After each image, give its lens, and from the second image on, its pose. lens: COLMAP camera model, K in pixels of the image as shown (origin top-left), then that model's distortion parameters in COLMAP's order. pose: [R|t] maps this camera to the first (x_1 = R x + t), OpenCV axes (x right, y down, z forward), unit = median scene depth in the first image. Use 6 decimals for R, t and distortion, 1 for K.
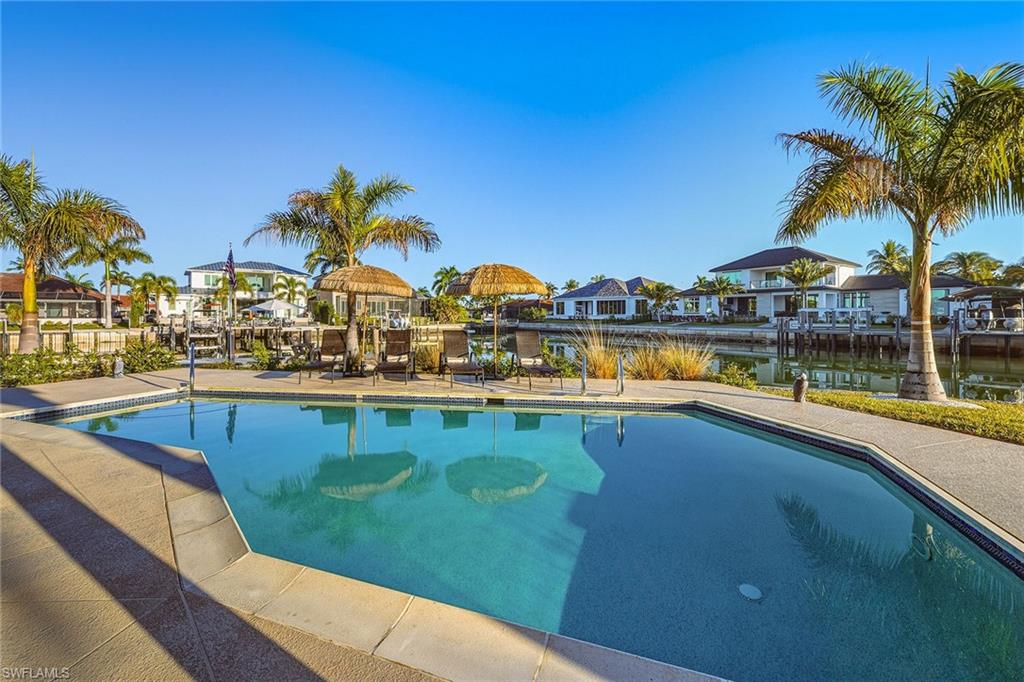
lens RADIAL K [[428.3, 0, 512.7], [0, 428.3, 315.6], [0, 0, 1]] dist [-0.000282, -0.000148]
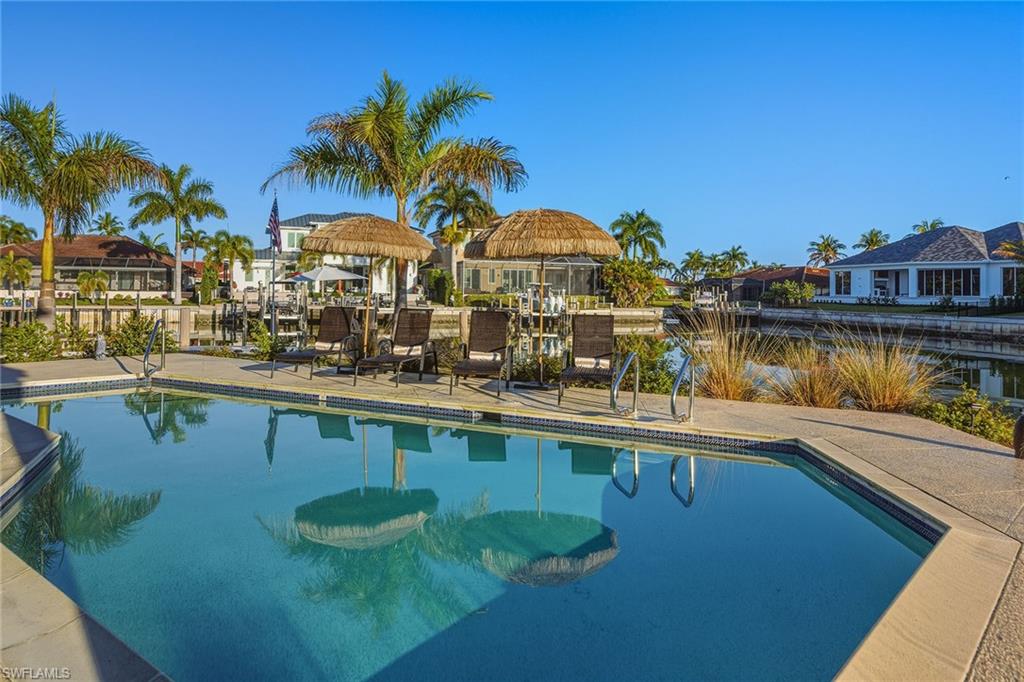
lens RADIAL K [[720.5, 0, 512.5], [0, 720.5, 286.1], [0, 0, 1]] dist [0.002213, -0.000062]
pose [[0.938795, 0.008482, -0.344371, 0.058515], [-0.012513, 0.999877, -0.009486, 0.001228], [0.344248, 0.013215, 0.938786, -0.006097]]
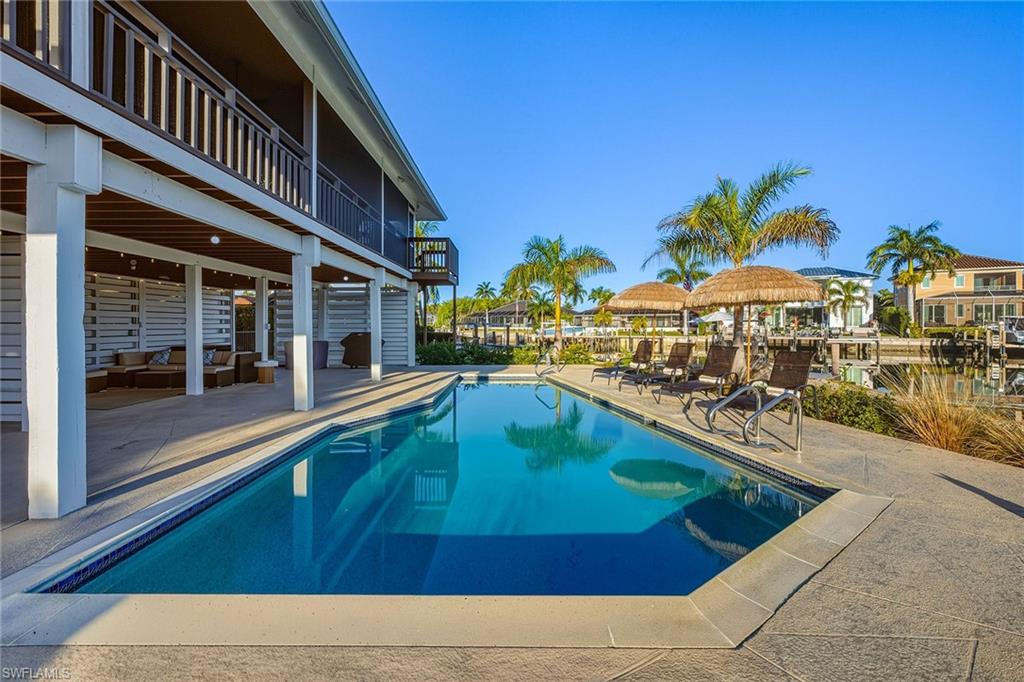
lens RADIAL K [[445.2, 0, 512.2], [0, 445.2, 328.7], [0, 0, 1]] dist [-0.001267, -0.000132]
pose [[0.338864, 0.007568, -0.940805, 0.119851], [0.001393, 0.999963, 0.008546, -0.001951], [0.940834, -0.004206, 0.338841, 0.059726]]
